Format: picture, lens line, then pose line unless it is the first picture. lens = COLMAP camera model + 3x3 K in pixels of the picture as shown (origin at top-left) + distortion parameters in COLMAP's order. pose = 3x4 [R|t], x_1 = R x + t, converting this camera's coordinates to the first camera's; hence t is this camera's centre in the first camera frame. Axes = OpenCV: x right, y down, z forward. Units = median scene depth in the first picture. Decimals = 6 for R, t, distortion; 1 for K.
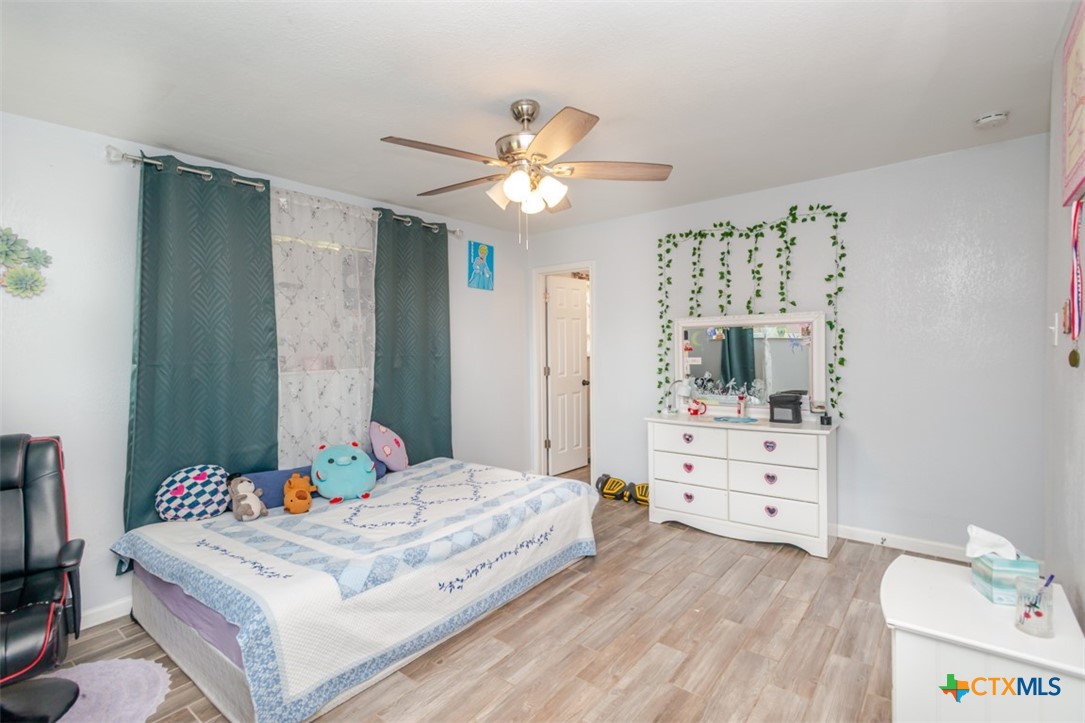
lens RADIAL K [[511.5, 0, 543.0], [0, 511.5, 355.5], [0, 0, 1]] dist [0.000890, 0.000054]
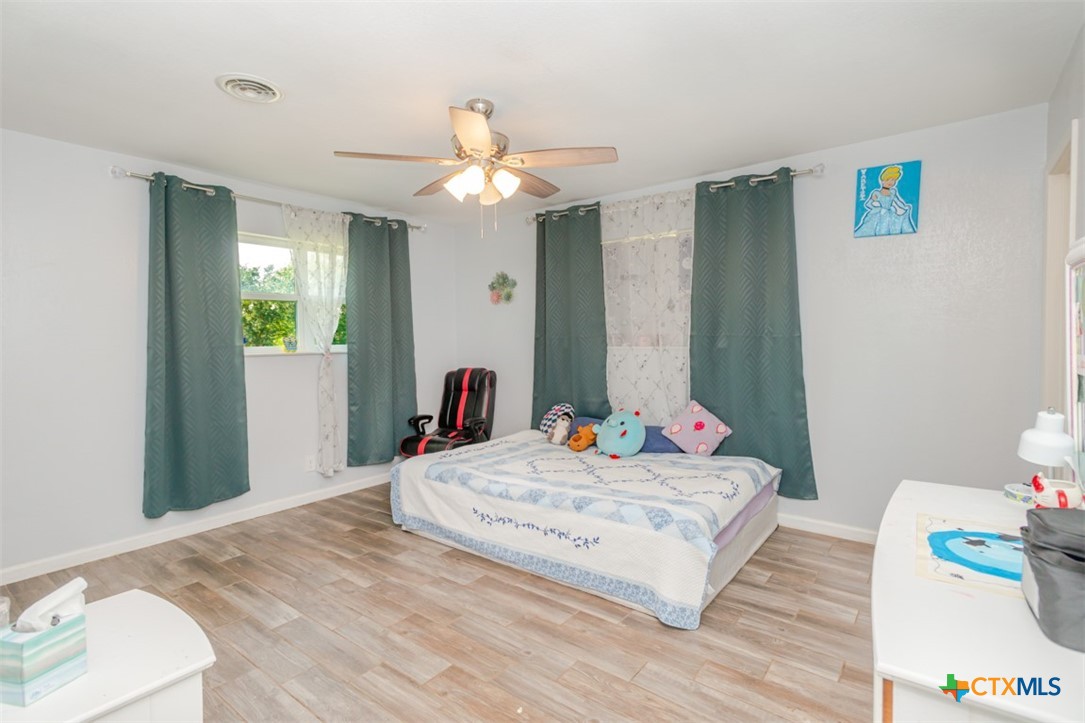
lens RADIAL K [[511.5, 0, 551.4], [0, 511.5, 343.9], [0, 0, 1]] dist [0.000890, 0.000054]
pose [[0.031319, 0.034881, -0.998901, 0.959373], [-0.003807, 0.999388, 0.034779, -0.021453], [0.999502, 0.002713, 0.031433, 1.002023]]
